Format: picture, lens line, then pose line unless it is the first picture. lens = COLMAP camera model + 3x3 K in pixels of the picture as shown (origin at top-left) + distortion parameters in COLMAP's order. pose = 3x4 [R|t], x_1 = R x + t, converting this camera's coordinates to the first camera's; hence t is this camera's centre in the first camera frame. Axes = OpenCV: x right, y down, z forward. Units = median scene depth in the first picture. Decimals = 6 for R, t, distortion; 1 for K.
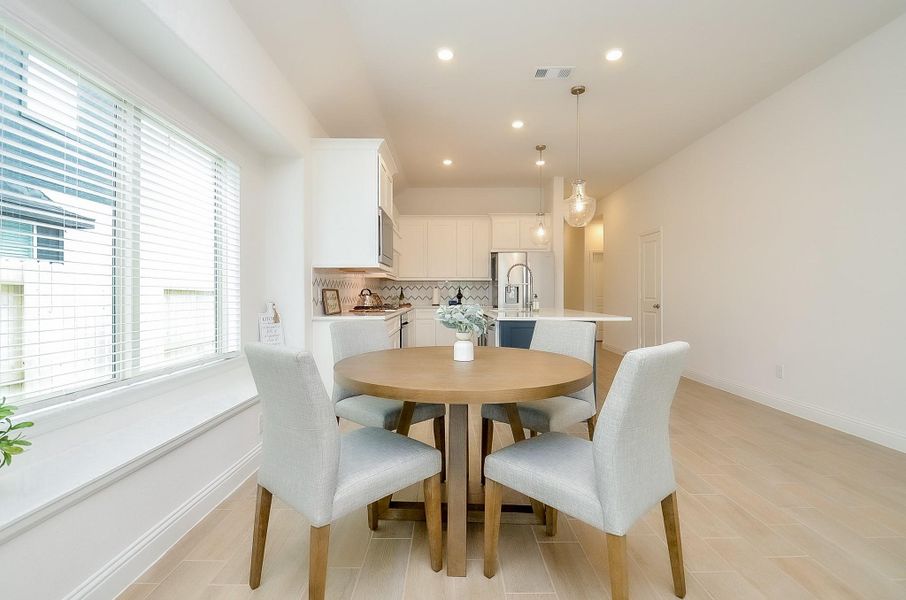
lens RADIAL K [[409.4, 0, 441.8], [0, 409.4, 296.2], [0, 0, 1]] dist [0.000022, -0.000166]
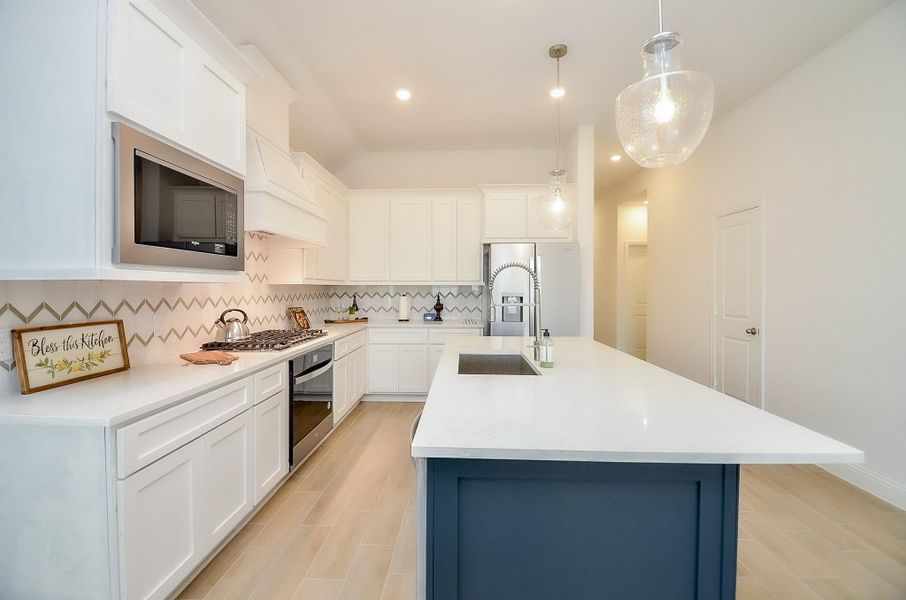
lens RADIAL K [[395.4, 0, 446.8], [0, 395.4, 290.4], [0, 0, 1]] dist [0.027441, -0.029538]
pose [[0.999312, 0.001191, -0.037063, 0.085755], [-0.001098, 0.999996, 0.002522, -0.032343], [0.037066, -0.002480, 0.999310, 0.349759]]
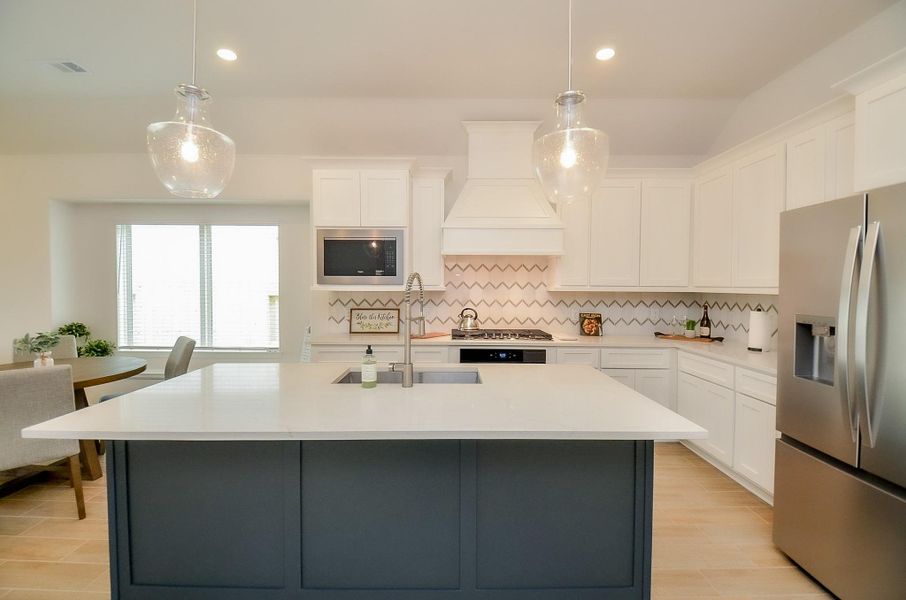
lens RADIAL K [[395.4, 0, 446.8], [0, 395.4, 290.4], [0, 0, 1]] dist [0.027441, -0.029538]
pose [[0.006969, 0.012559, -0.999897, 0.416489], [-0.009501, 0.999877, 0.012492, -0.044557], [0.999931, 0.009413, 0.007088, 0.693093]]
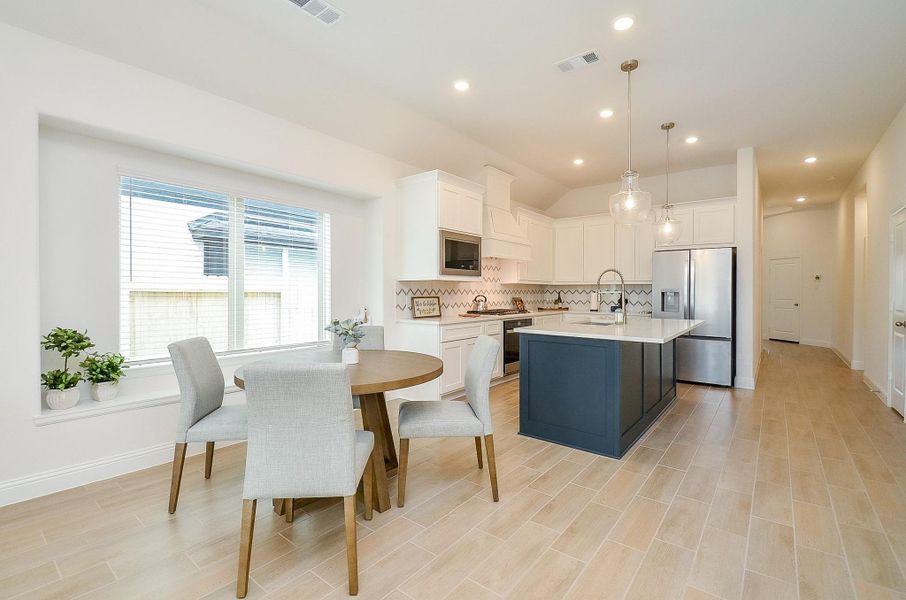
lens RADIAL K [[400.6, 0, 446.4], [0, 400.6, 294.6], [0, 0, 1]] dist [0.001855, -0.007864]
pose [[0.784804, 0.008277, -0.619689, 0.302871], [-0.006900, 0.999966, 0.004617, -0.017469], [0.619705, 0.000652, 0.784834, 0.063556]]
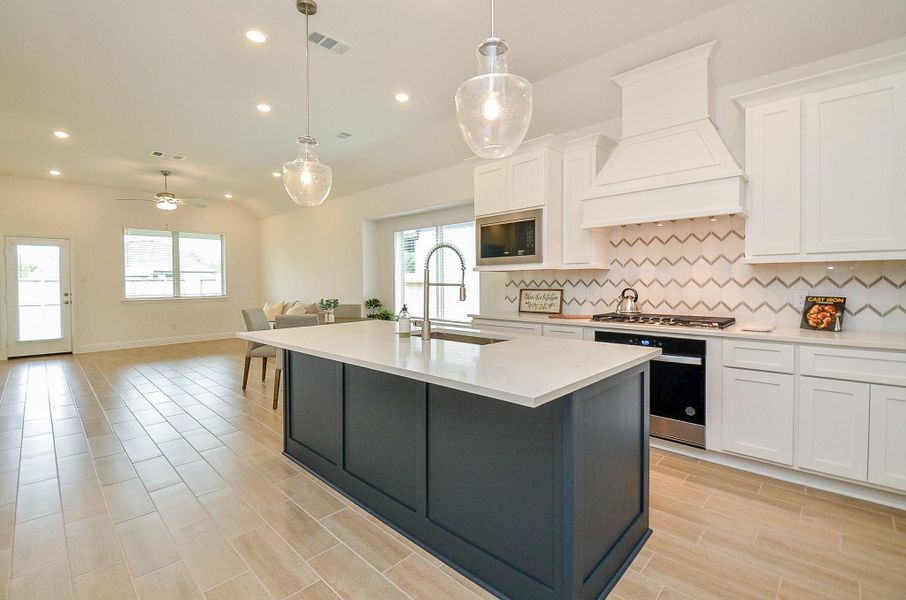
lens RADIAL K [[395.4, 0, 446.8], [0, 395.4, 290.4], [0, 0, 1]] dist [0.027441, -0.029538]
pose [[-0.690257, 0.021585, -0.723243, 0.365942], [0.004702, 0.999668, 0.025348, -0.023688], [0.723549, 0.014096, -0.690129, 0.900840]]
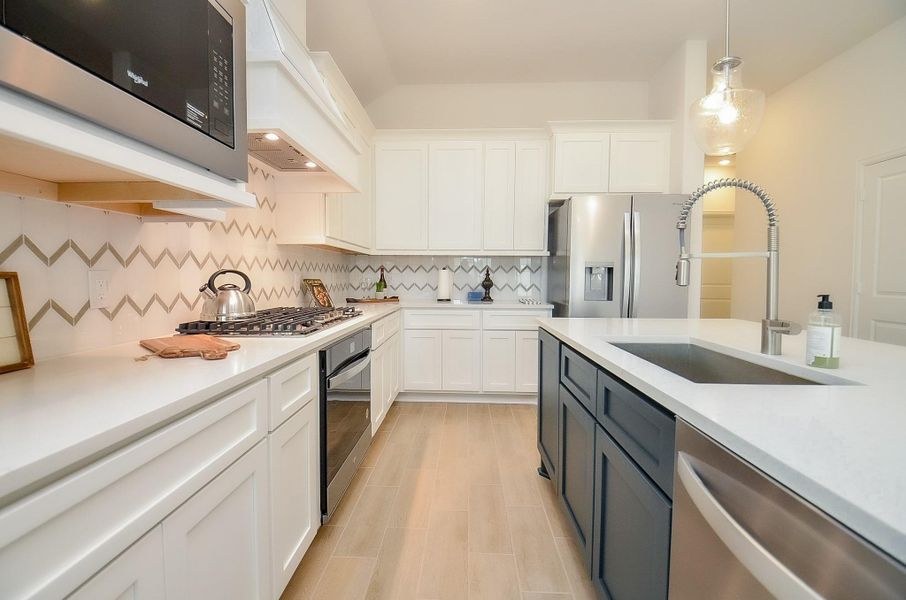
lens RADIAL K [[400.6, 0, 446.4], [0, 400.6, 294.6], [0, 0, 1]] dist [0.001855, -0.007864]
pose [[0.999403, 0.006685, -0.033882, 0.006665], [-0.005266, 0.999111, 0.041819, -0.008862], [0.034132, -0.041616, 0.998551, 0.485548]]
